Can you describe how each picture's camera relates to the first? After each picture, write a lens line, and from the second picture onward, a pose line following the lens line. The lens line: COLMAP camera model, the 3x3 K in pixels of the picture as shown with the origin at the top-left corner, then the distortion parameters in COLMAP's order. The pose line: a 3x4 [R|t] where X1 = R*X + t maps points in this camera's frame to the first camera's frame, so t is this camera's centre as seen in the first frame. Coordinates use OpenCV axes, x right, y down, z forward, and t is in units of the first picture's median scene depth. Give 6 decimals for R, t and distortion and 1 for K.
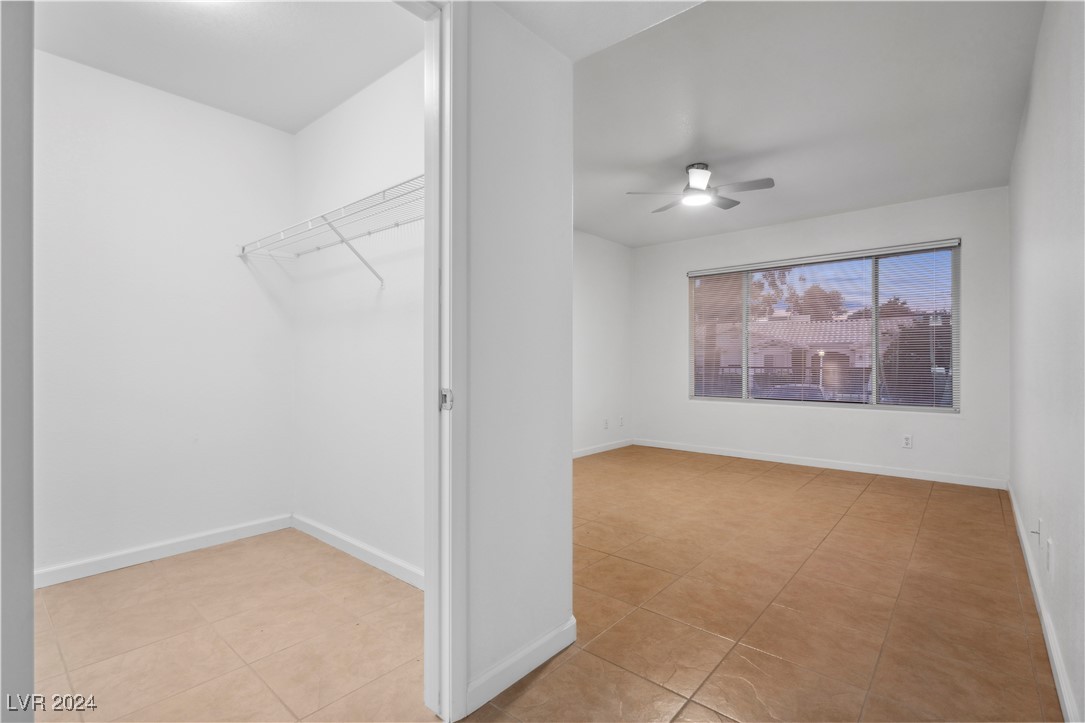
lens RADIAL K [[500.5, 0, 546.4], [0, 500.5, 362.7], [0, 0, 1]] dist [-0.000886, 0.000050]
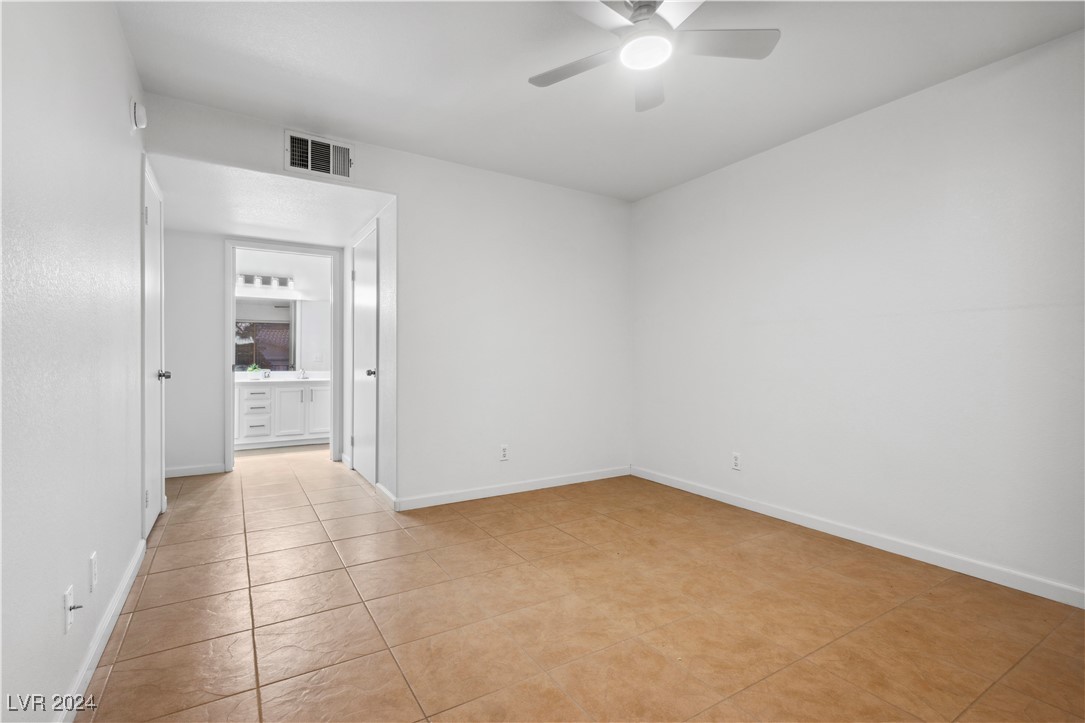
lens RADIAL K [[500.5, 0, 546.4], [0, 500.5, 362.7], [0, 0, 1]] dist [-0.000886, 0.000050]
pose [[-0.302362, 0.009426, -0.953147, 0.968031], [-0.003900, 0.999931, 0.011126, -0.013522], [0.953185, 0.007081, -0.302304, 1.220086]]
